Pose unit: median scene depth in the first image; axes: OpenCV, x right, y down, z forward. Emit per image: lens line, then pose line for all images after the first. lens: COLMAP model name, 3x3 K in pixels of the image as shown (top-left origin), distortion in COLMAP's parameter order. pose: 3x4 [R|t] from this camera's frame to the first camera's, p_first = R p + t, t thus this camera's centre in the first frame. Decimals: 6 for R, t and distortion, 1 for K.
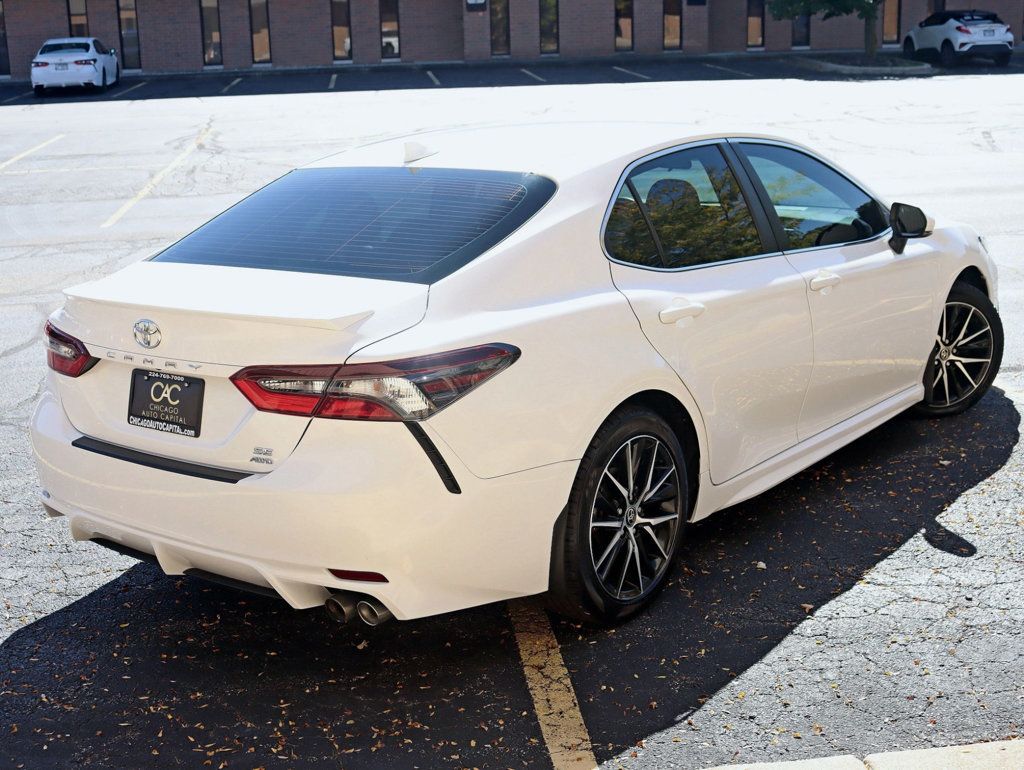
lens RADIAL K [[1288.6, 0, 512.0], [0, 1288.6, 385.0], [0, 0, 1]] dist [-0.076227, 0.059894]
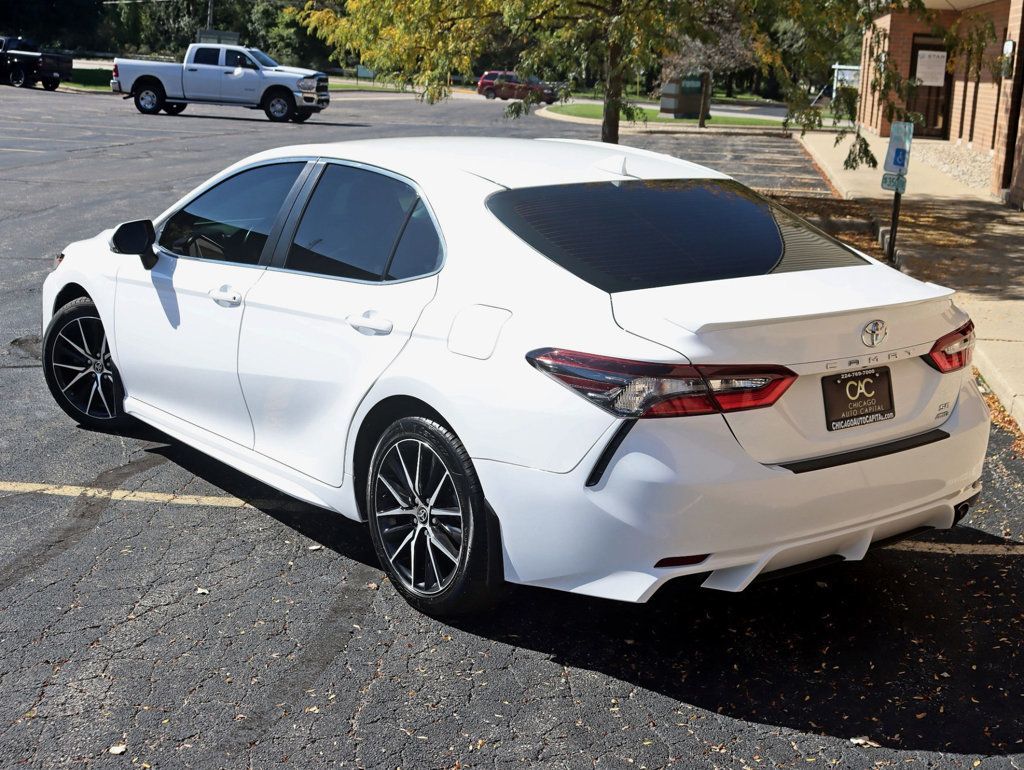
lens RADIAL K [[1356.1, 0, 512.0], [0, 1356.1, 385.0], [0, 0, 1]] dist [0.001893, -0.597190]
pose [[0.276694, -0.178423, 0.944249, -1.408567], [0.186153, 0.973951, 0.129486, -0.196280], [-0.942755, 0.139947, 0.302700, 0.926391]]
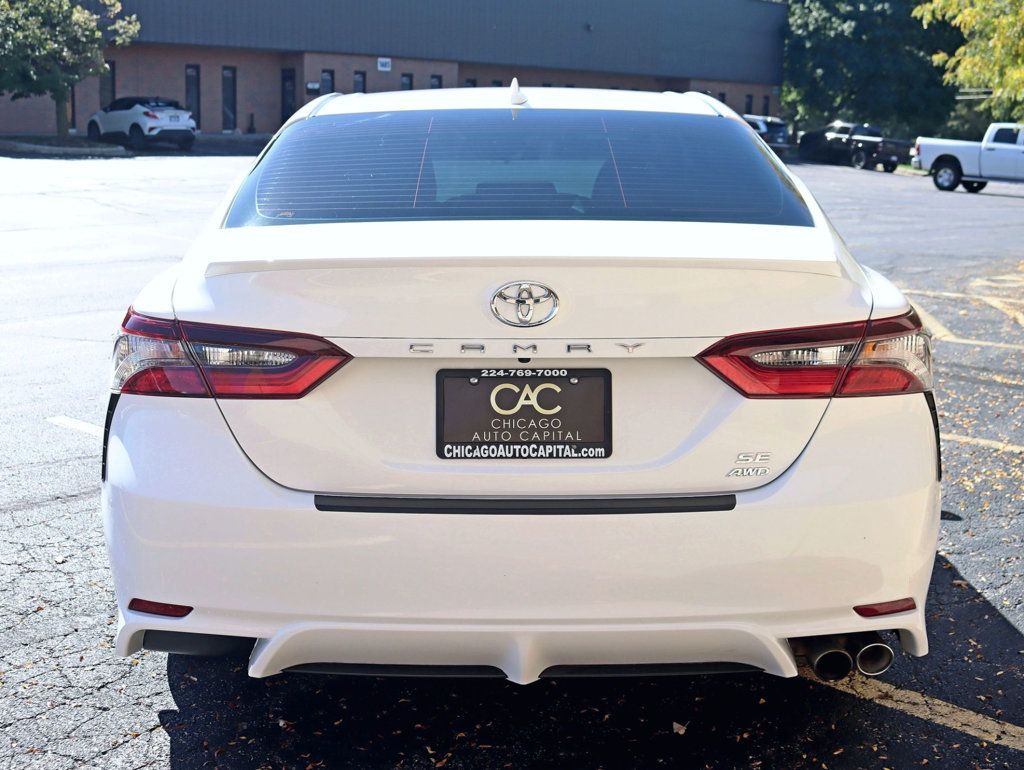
lens RADIAL K [[1233.9, 0, 512.0], [0, 1233.9, 385.0], [0, 0, 1]] dist [-0.070683, 0.008568]
pose [[0.805896, -0.077471, 0.586966, -0.634134], [0.110976, 0.993596, -0.021227, 0.011604], [-0.581563, 0.082246, 0.809333, 0.500933]]
